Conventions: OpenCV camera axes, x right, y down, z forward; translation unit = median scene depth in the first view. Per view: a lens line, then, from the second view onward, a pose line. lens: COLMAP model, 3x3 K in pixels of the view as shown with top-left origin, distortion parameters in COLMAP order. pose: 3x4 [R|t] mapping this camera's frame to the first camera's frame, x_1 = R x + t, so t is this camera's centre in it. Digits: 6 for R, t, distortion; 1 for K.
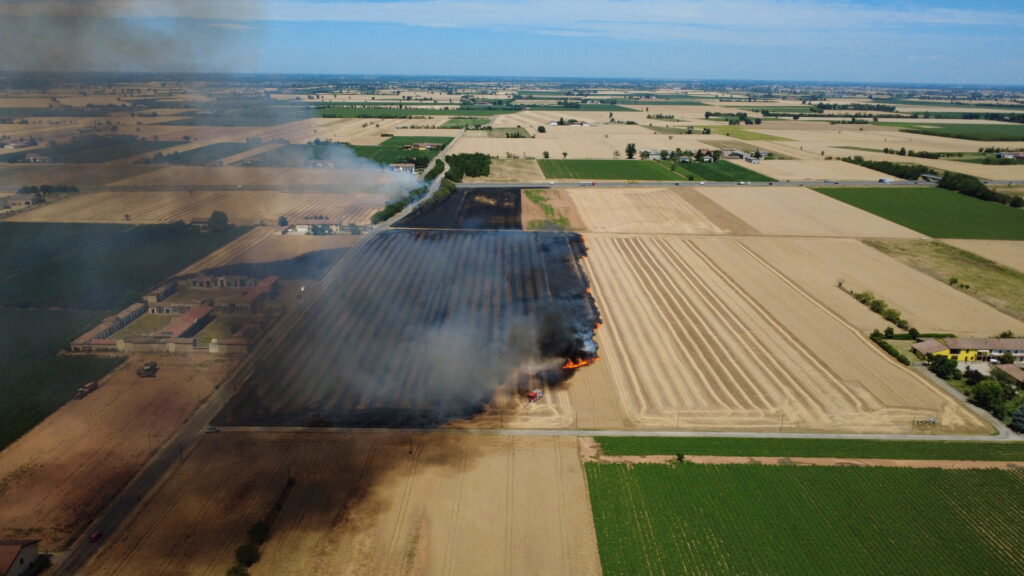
lens RADIAL K [[746.7, 0, 512.5], [0, 746.7, 286.4], [0, 0, 1]] dist [-0.001706, 0.003313]
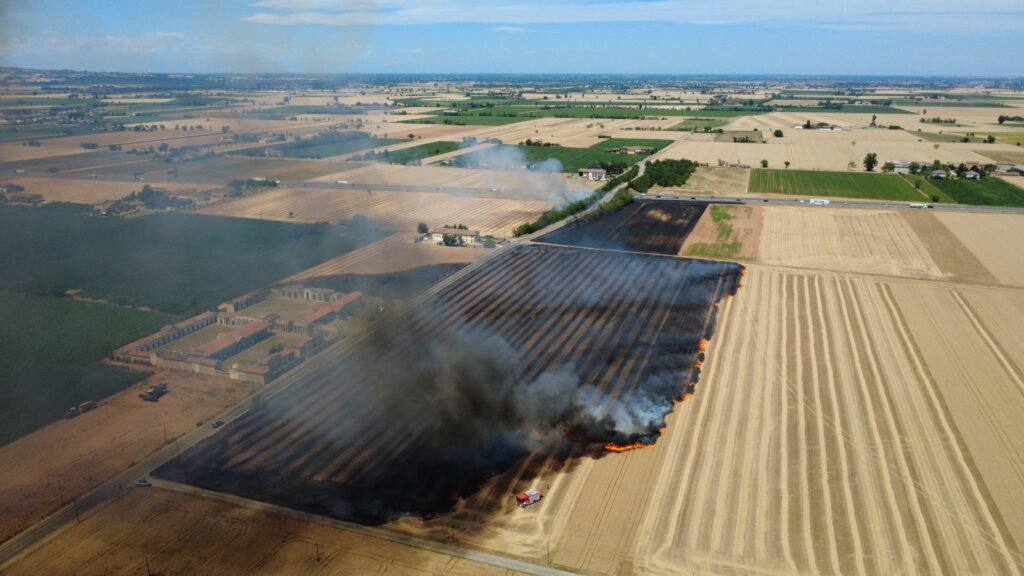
lens RADIAL K [[746.7, 0, 512.5], [0, 746.7, 286.4], [0, 0, 1]] dist [-0.001706, 0.003313]
pose [[0.942595, 0.084276, -0.323130, 0.117370], [-0.083962, 0.996357, 0.014936, -0.037560], [0.323211, 0.013052, 0.946237, 0.135020]]
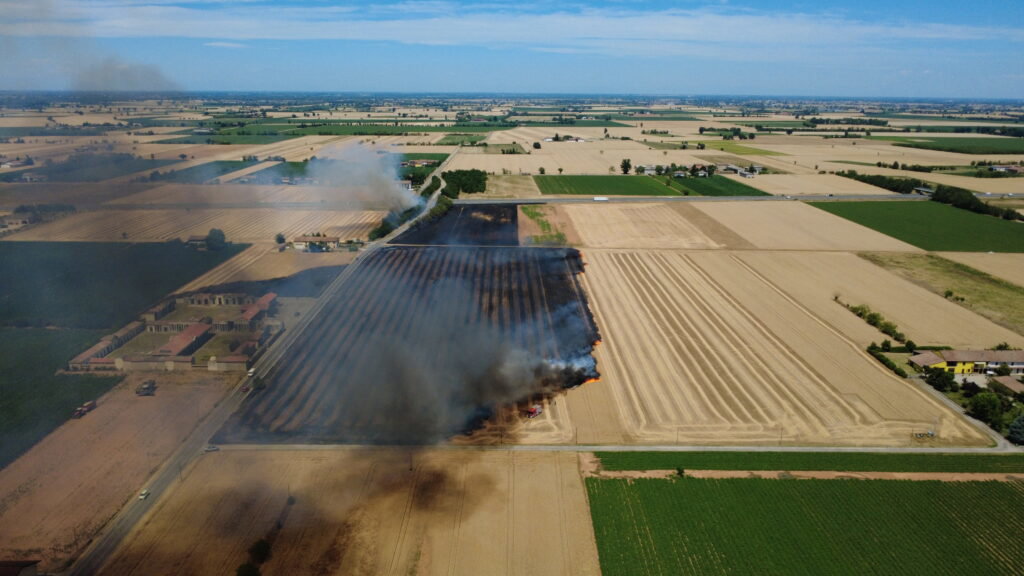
lens RADIAL K [[746.7, 0, 512.5], [0, 746.7, 286.4], [0, 0, 1]] dist [-0.001706, 0.003313]
pose [[0.999962, -0.007033, 0.005197, -0.001597], [0.007140, 0.999760, -0.020697, -0.000246], [-0.005050, 0.020734, 0.999772, -0.002030]]
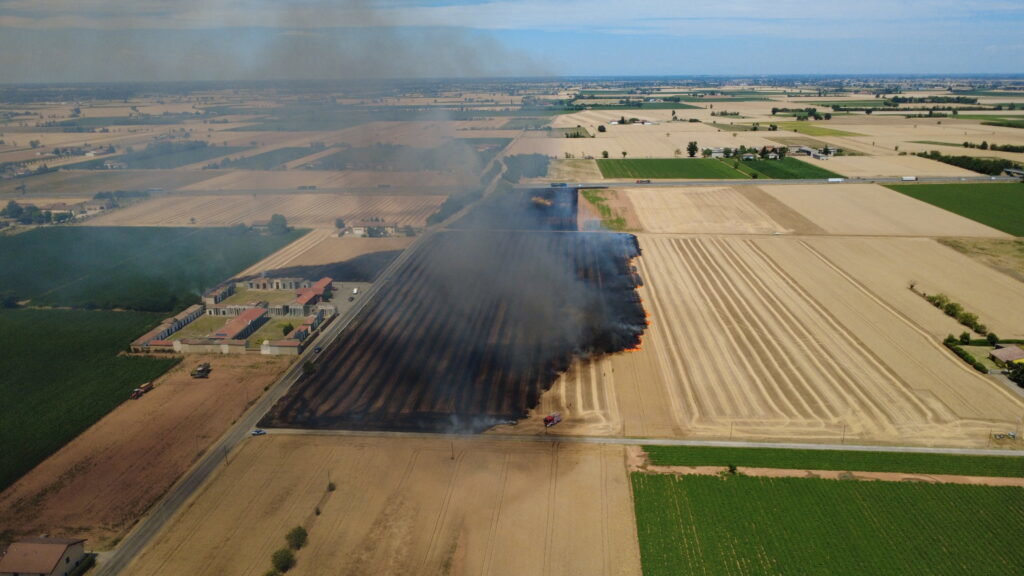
lens RADIAL K [[746.7, 0, 512.5], [0, 746.7, 286.4], [0, 0, 1]] dist [-0.001706, 0.003313]
pose [[0.996498, 0.000017, -0.083613, 0.010130], [-0.000091, 1.000000, -0.000882, -0.001349], [0.083613, 0.000887, 0.996498, 0.011053]]
